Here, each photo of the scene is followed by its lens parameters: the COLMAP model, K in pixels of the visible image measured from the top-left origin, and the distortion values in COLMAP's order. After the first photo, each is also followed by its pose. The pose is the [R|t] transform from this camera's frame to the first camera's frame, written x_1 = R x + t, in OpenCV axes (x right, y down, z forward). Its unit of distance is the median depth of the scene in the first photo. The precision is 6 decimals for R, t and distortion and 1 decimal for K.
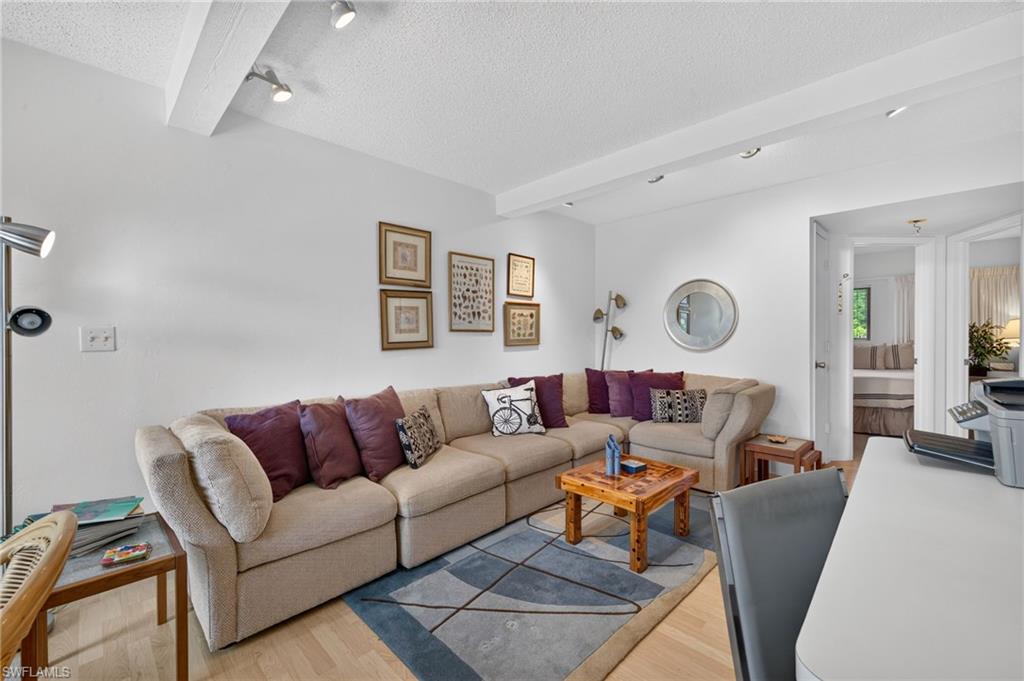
lens RADIAL K [[427.0, 0, 508.8], [0, 427.0, 339.9], [0, 0, 1]] dist [0.008657, -0.000423]
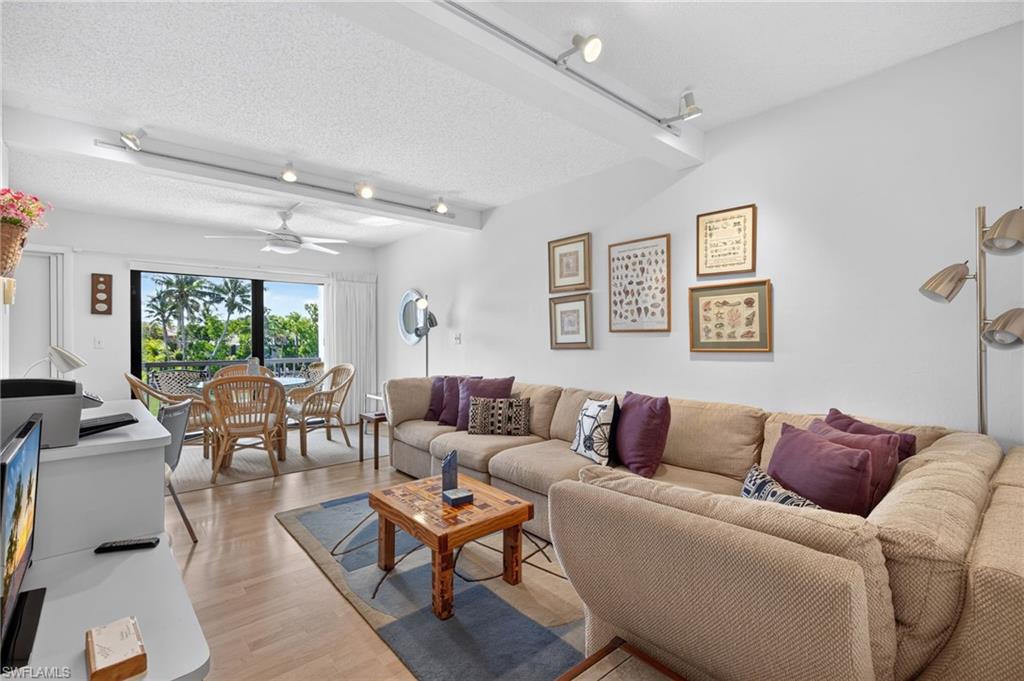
lens RADIAL K [[460.0, 0, 512.0], [0, 460.0, 340.5], [0, 0, 1]] dist [0.024274, 0.000074]
pose [[-0.074836, 0.012489, -0.997118, 0.886195], [-0.001947, 0.999918, 0.012670, -0.014332], [0.997194, 0.002889, -0.074805, 0.884087]]
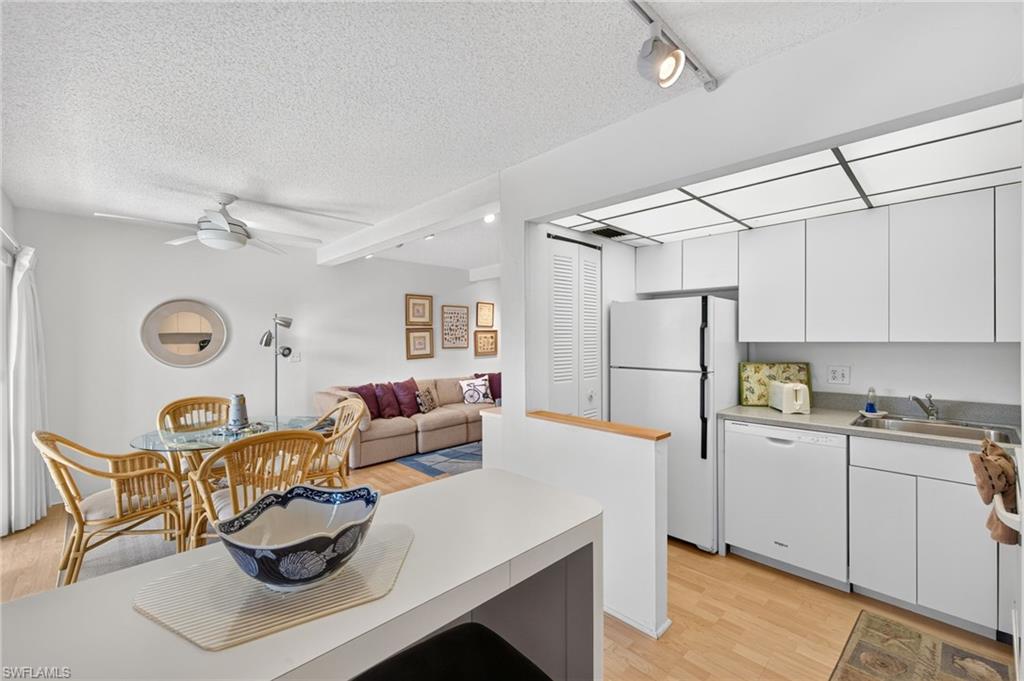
lens RADIAL K [[427.0, 0, 508.8], [0, 427.0, 339.9], [0, 0, 1]] dist [0.008657, -0.000423]
pose [[0.999851, -0.000747, -0.017228, 0.183302], [0.000764, 0.999999, 0.000980, -0.059933], [0.017227, -0.000993, 0.999851, -0.853786]]
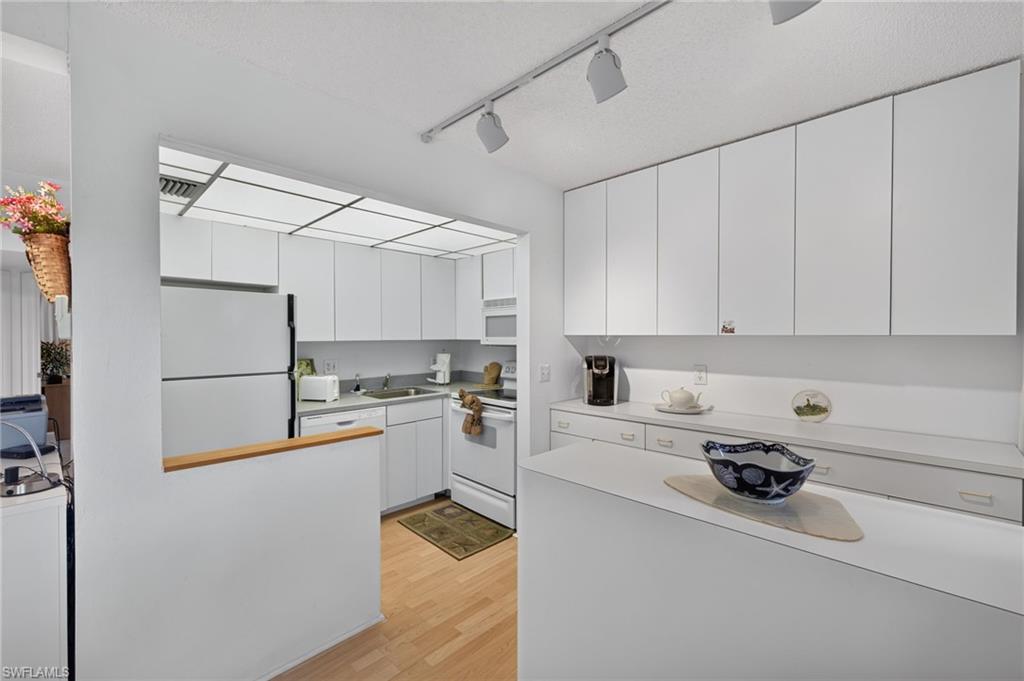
lens RADIAL K [[427.0, 0, 508.8], [0, 427.0, 339.9], [0, 0, 1]] dist [0.008657, -0.000423]
pose [[-0.008596, -0.003945, 0.999955, -0.253153], [0.007007, 0.999967, 0.004006, -0.058607], [-0.999939, 0.007041, -0.008568, -0.439374]]
